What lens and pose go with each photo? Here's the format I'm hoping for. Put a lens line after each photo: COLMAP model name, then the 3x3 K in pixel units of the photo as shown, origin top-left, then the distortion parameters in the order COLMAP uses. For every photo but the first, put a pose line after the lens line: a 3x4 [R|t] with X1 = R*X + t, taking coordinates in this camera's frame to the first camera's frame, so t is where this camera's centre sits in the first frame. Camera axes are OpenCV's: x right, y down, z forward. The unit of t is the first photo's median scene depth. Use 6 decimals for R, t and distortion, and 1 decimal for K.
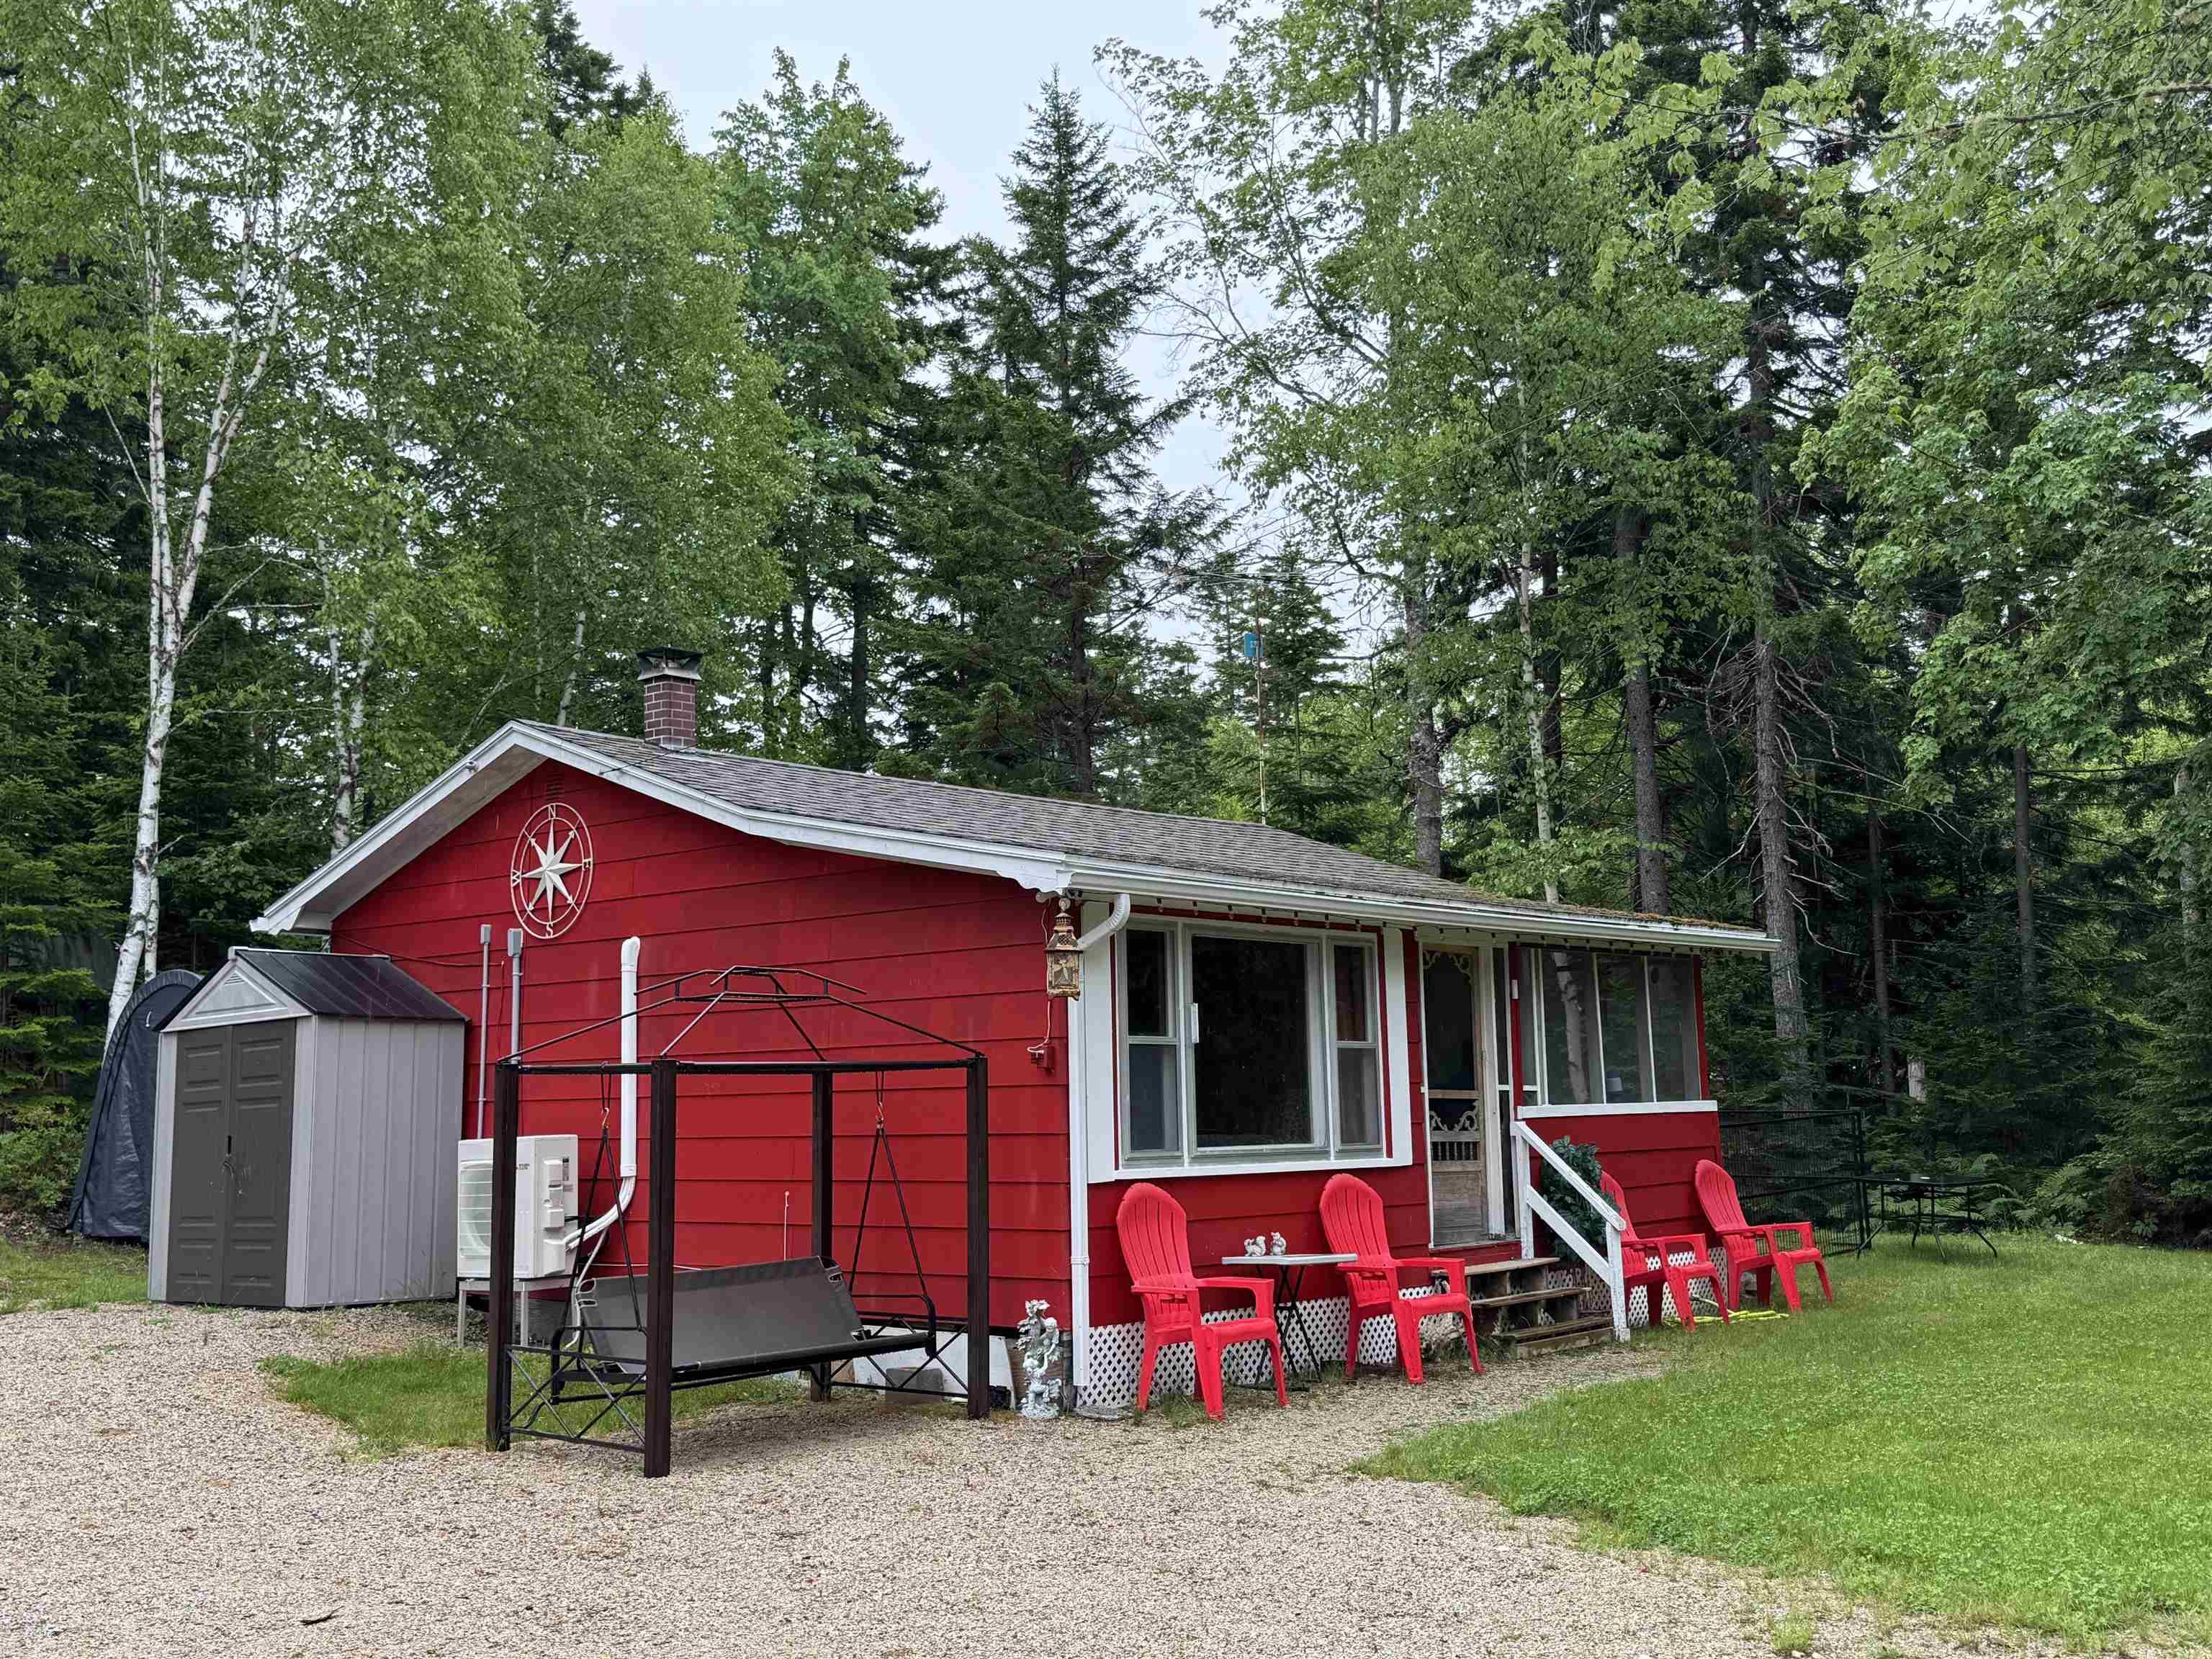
lens RADIAL K [[2173.3, 0, 1106.0], [0, 2173.3, 829.5], [0, 0, 1]] dist [0.154567, 0.004106]
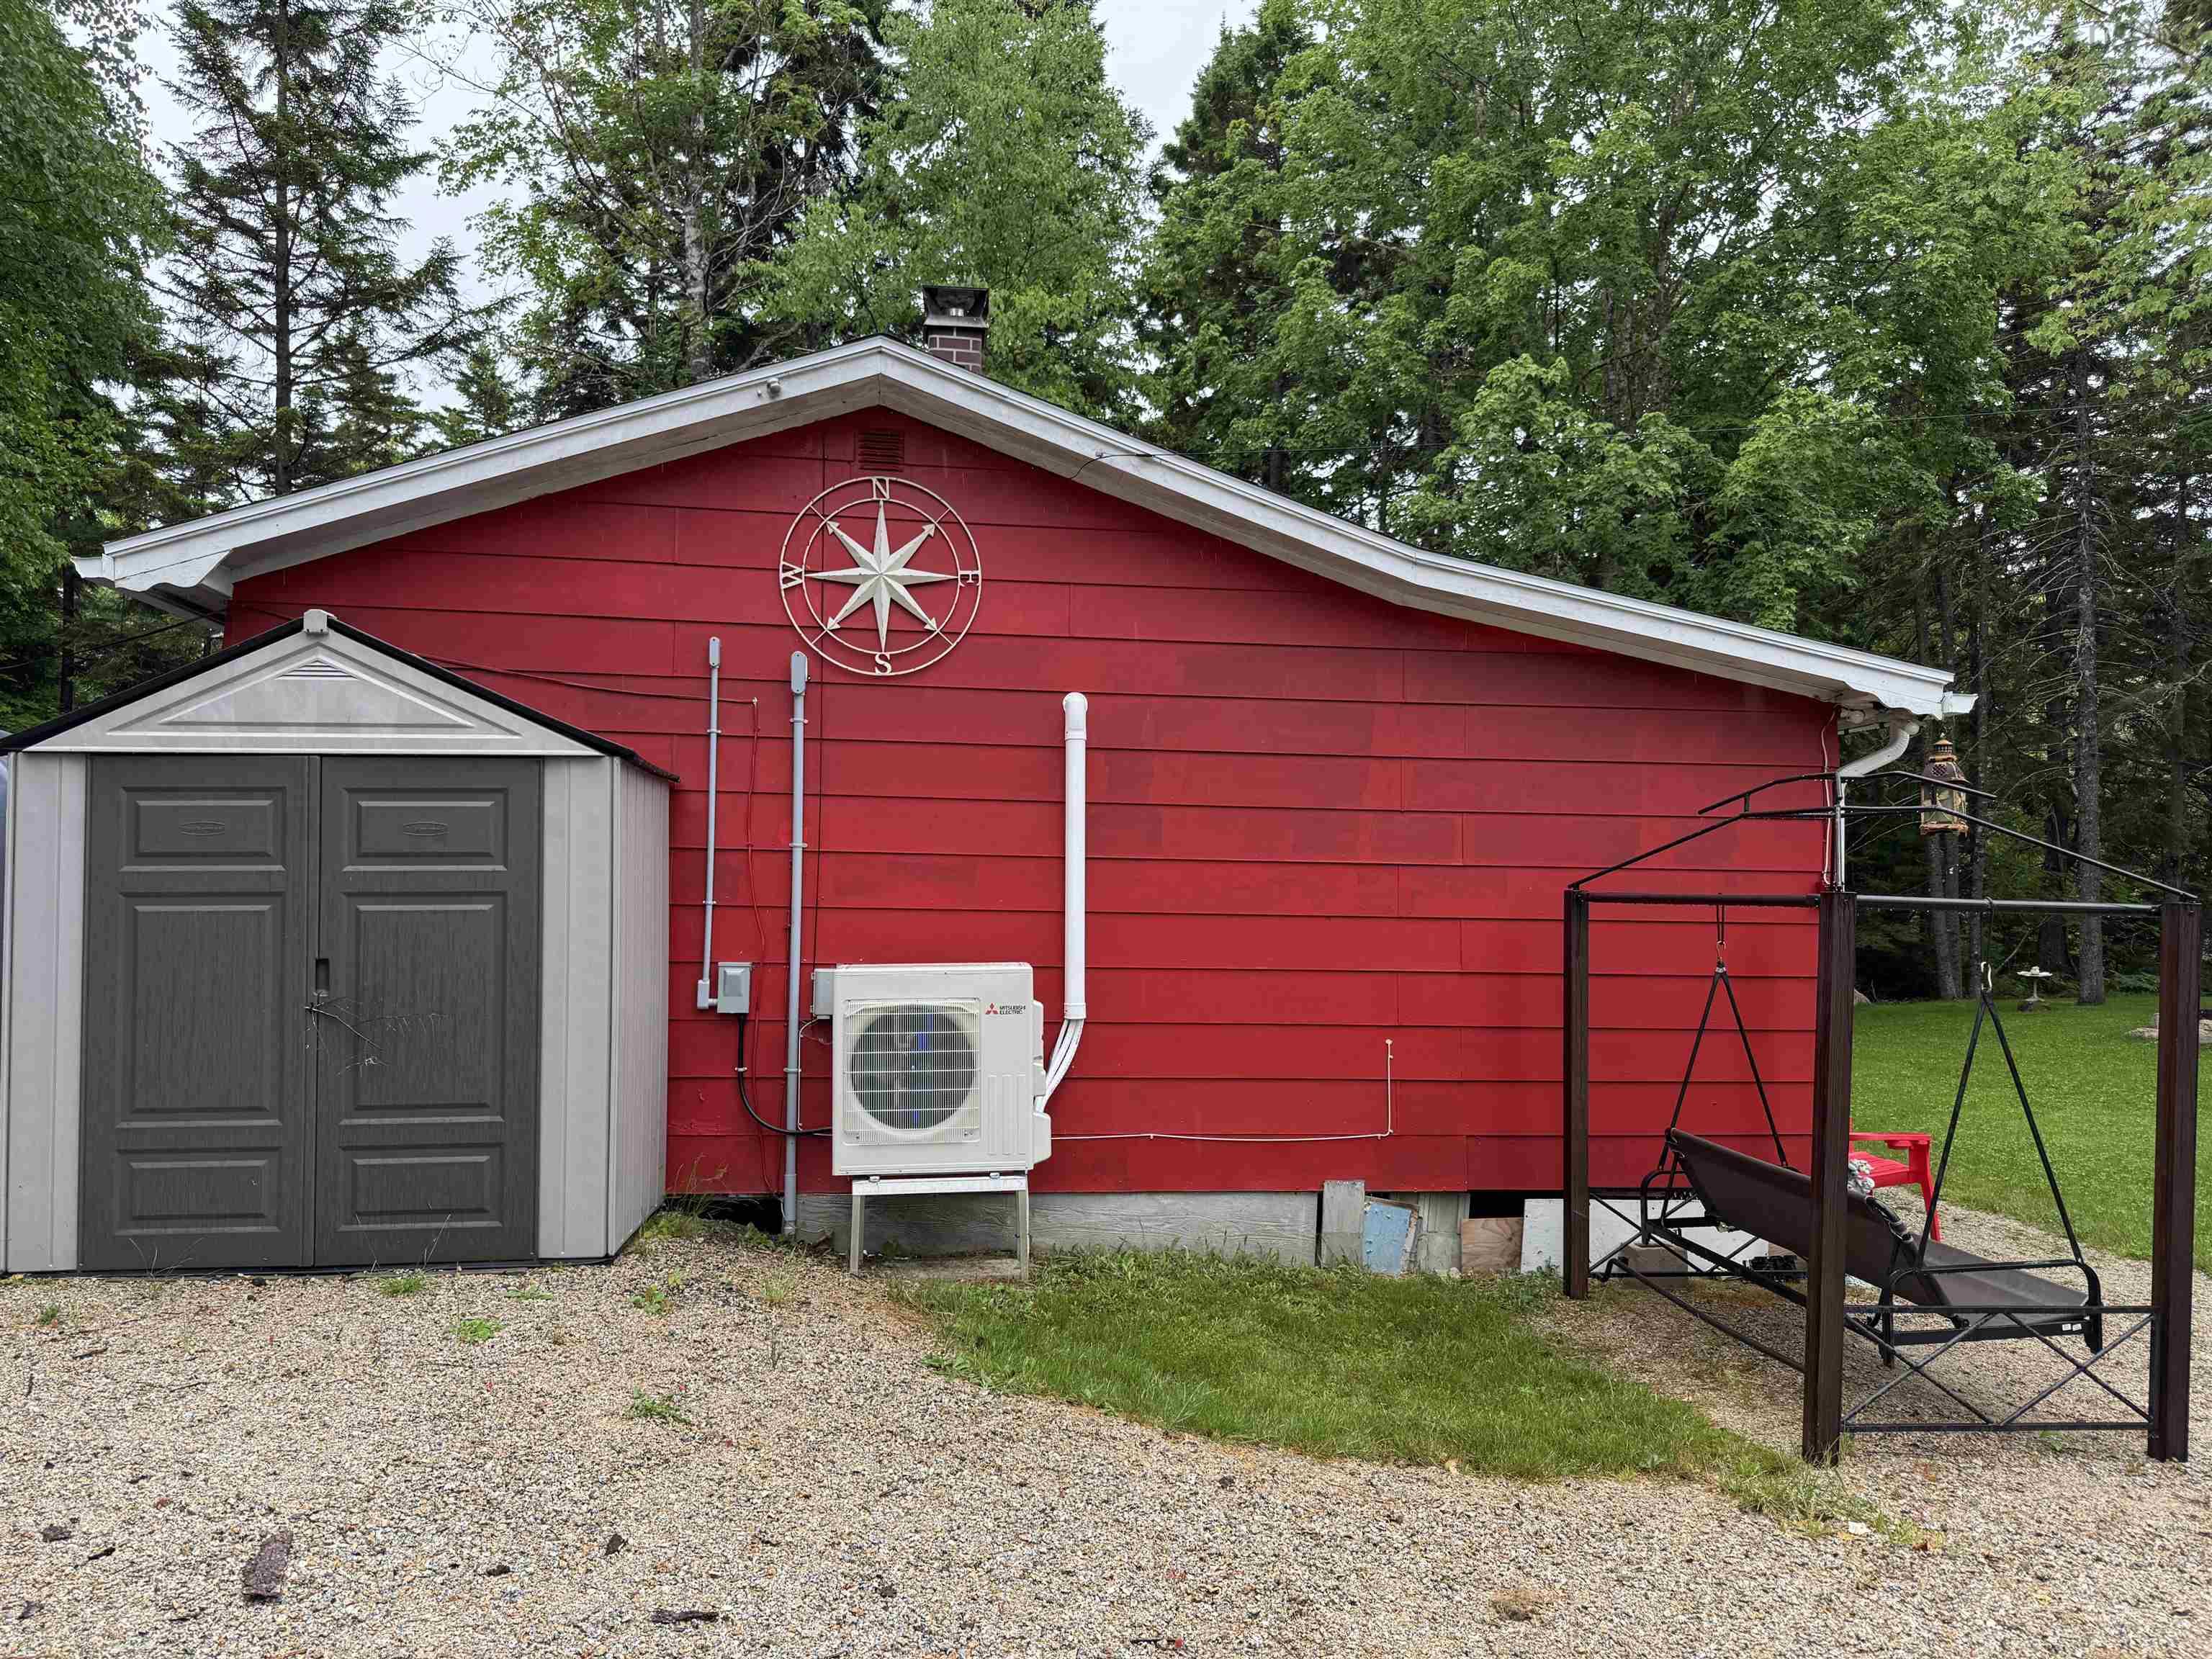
lens RADIAL K [[1655.3, 0, 1106.0], [0, 1655.3, 829.5], [0, 0, 1]] dist [0.249028, -0.087694]
pose [[0.670776, 0.054670, 0.739642, -0.613656], [-0.107101, 0.993967, 0.023660, 0.080975], [-0.733886, -0.095087, 0.672584, 0.621933]]
